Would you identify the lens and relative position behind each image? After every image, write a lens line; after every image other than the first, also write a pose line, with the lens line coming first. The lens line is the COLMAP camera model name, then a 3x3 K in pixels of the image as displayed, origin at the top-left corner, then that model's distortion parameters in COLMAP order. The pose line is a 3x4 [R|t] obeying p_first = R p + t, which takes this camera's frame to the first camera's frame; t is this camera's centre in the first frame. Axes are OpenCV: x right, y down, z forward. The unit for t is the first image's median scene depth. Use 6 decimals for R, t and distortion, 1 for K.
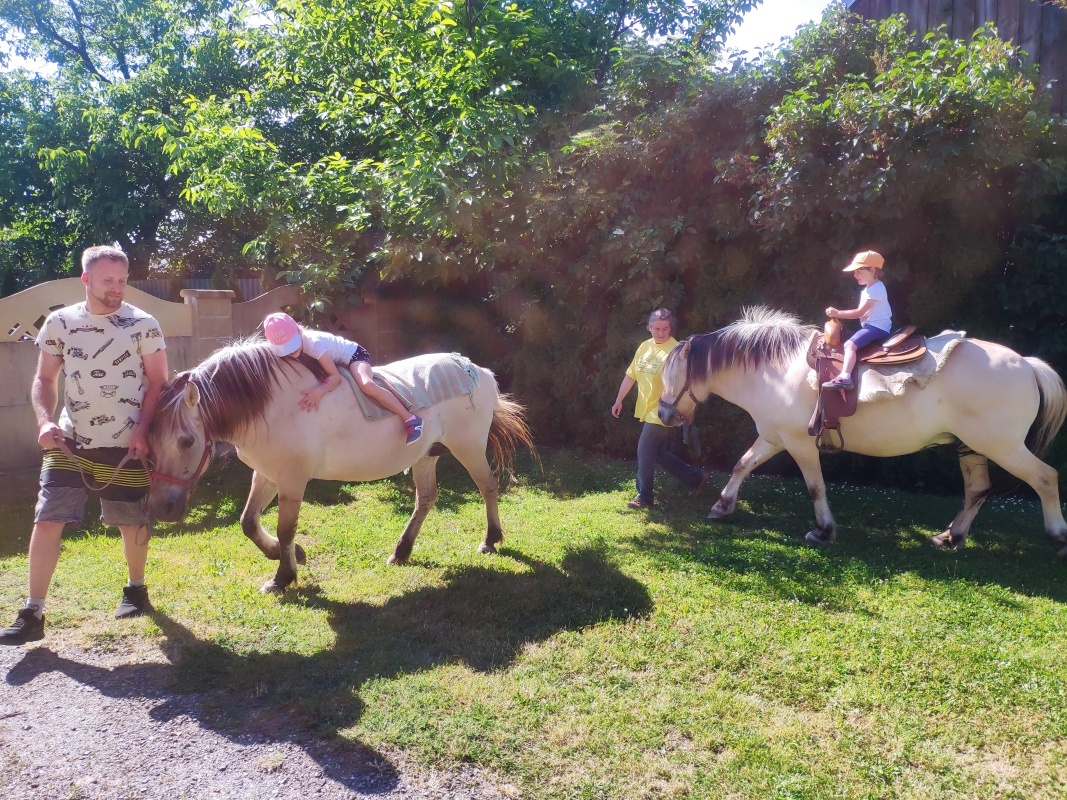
lens RADIAL K [[822.2, 0, 533.5], [0, 822.2, 400.0], [0, 0, 1]] dist [0.002854, -0.059225]
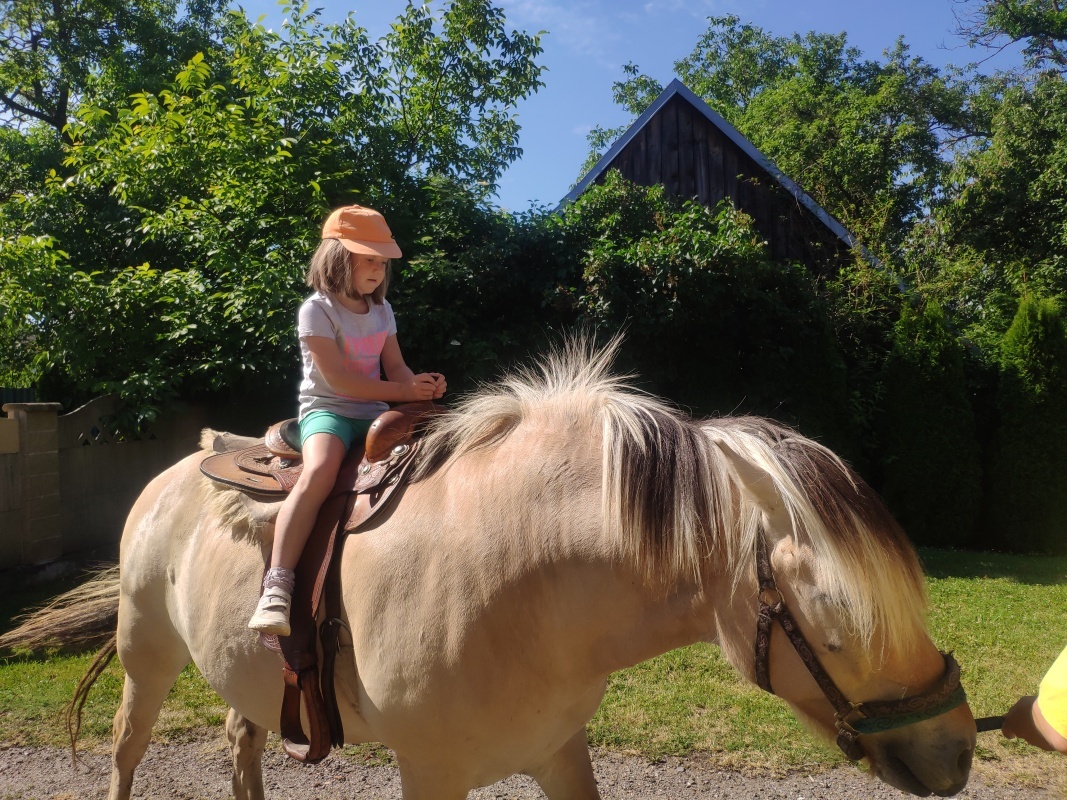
lens RADIAL K [[822.2, 0, 533.5], [0, 822.2, 400.0], [0, 0, 1]] dist [0.002854, -0.059225]
pose [[0.925464, -0.026045, 0.377938, -0.257399], [0.069754, 0.992292, -0.102424, 0.001090], [-0.372358, 0.121152, 0.920148, -0.115957]]
